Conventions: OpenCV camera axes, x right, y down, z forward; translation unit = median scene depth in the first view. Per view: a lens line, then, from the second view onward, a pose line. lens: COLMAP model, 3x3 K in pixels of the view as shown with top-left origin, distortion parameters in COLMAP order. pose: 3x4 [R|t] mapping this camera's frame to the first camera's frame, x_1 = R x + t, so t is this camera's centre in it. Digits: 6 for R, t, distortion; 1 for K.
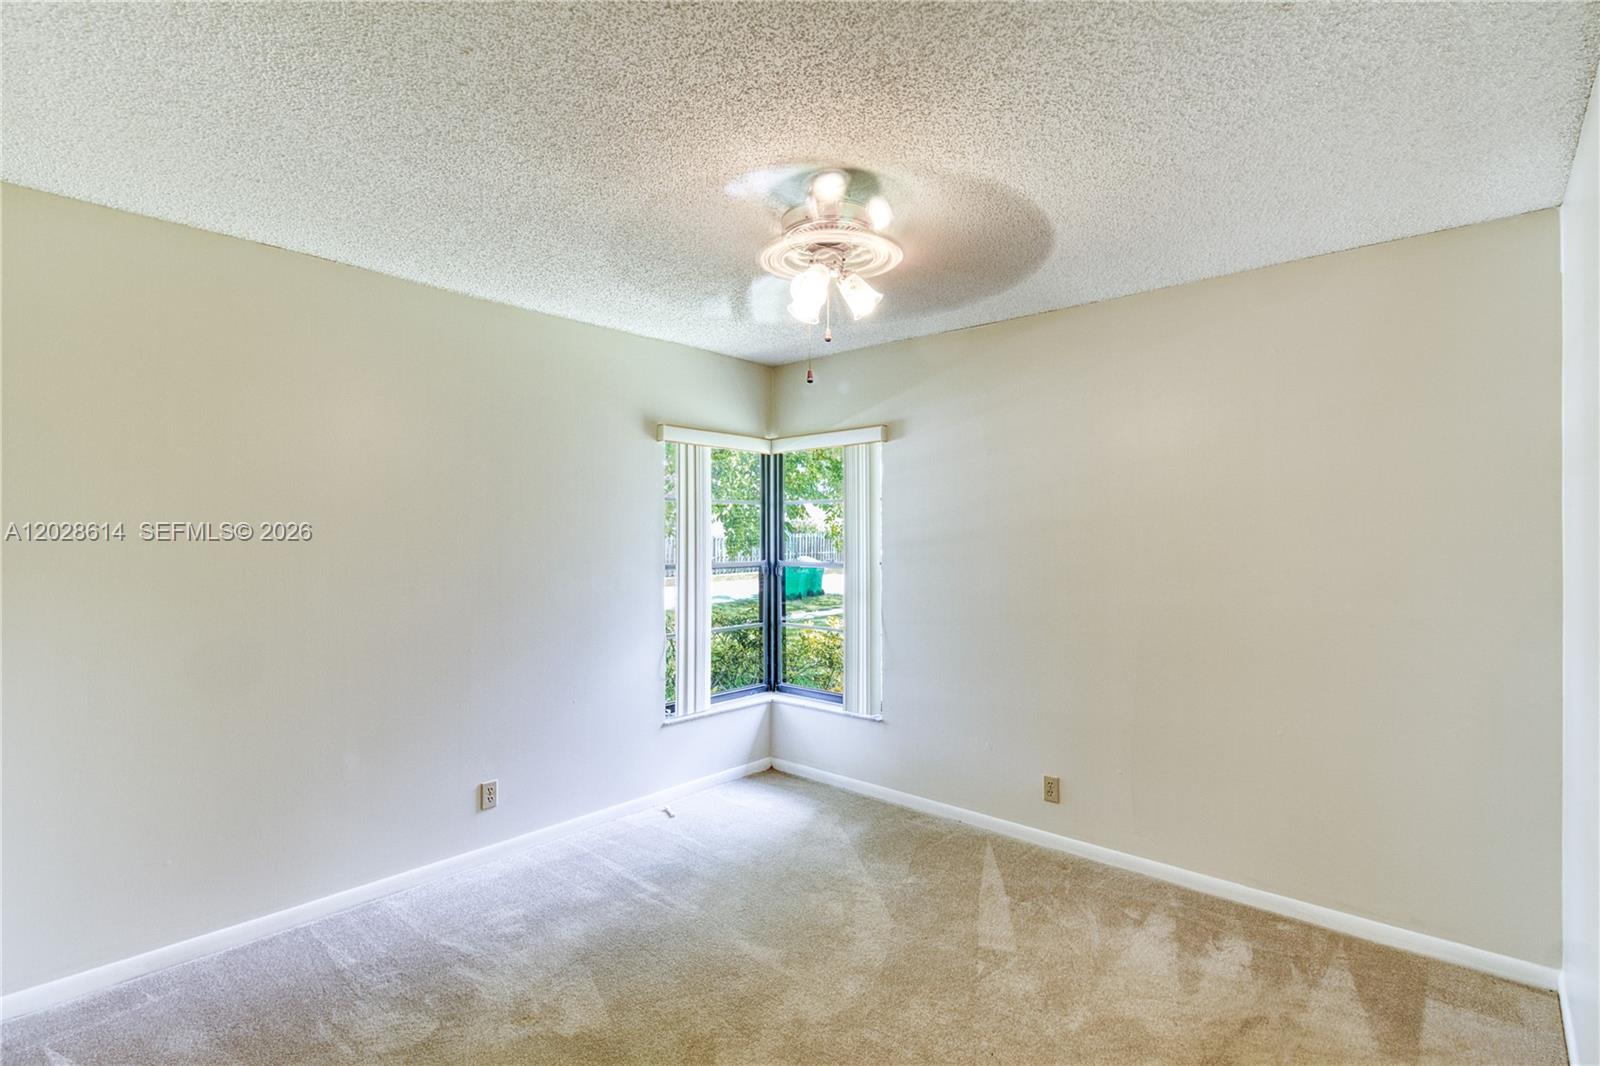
lens RADIAL K [[732.9, 0, 806.6], [0, 732.9, 533.7], [0, 0, 1]] dist [0.016738, -0.011917]
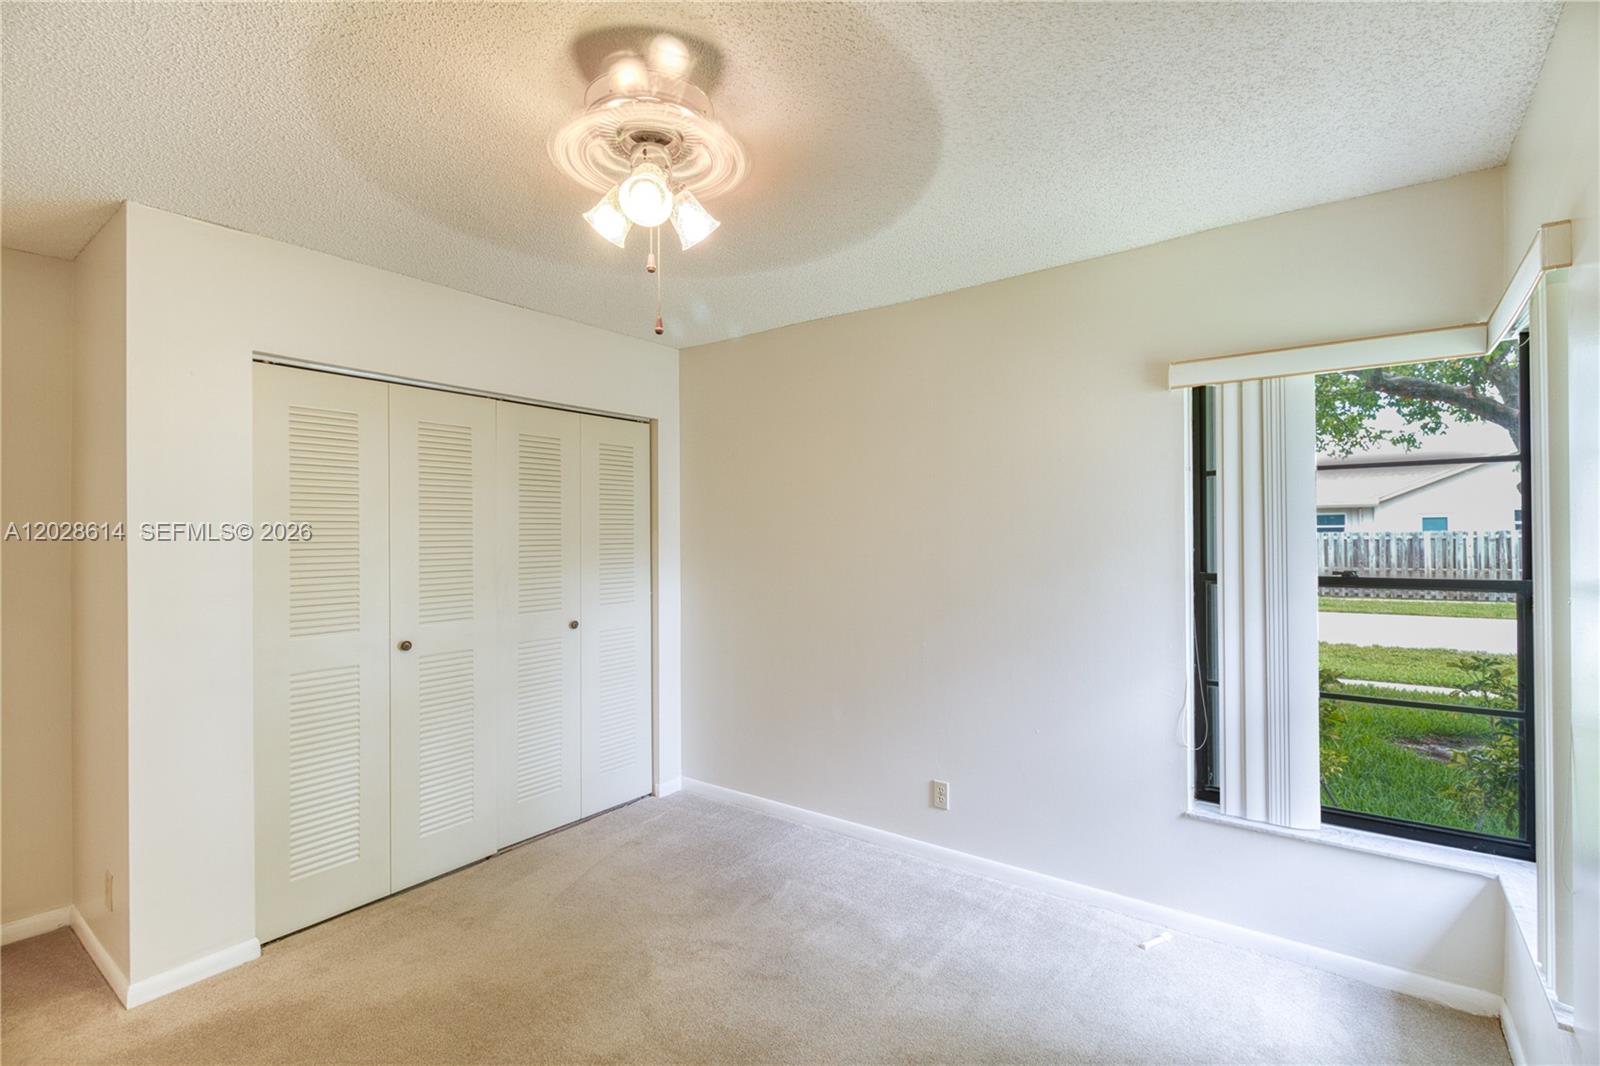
lens RADIAL K [[732.9, 0, 806.6], [0, 732.9, 533.7], [0, 0, 1]] dist [0.016738, -0.011917]
pose [[0.112312, 0.001978, -0.993671, 0.519513], [0.006409, 0.999976, 0.002714, 0.001167], [0.993652, -0.006673, 0.112297, 0.707439]]
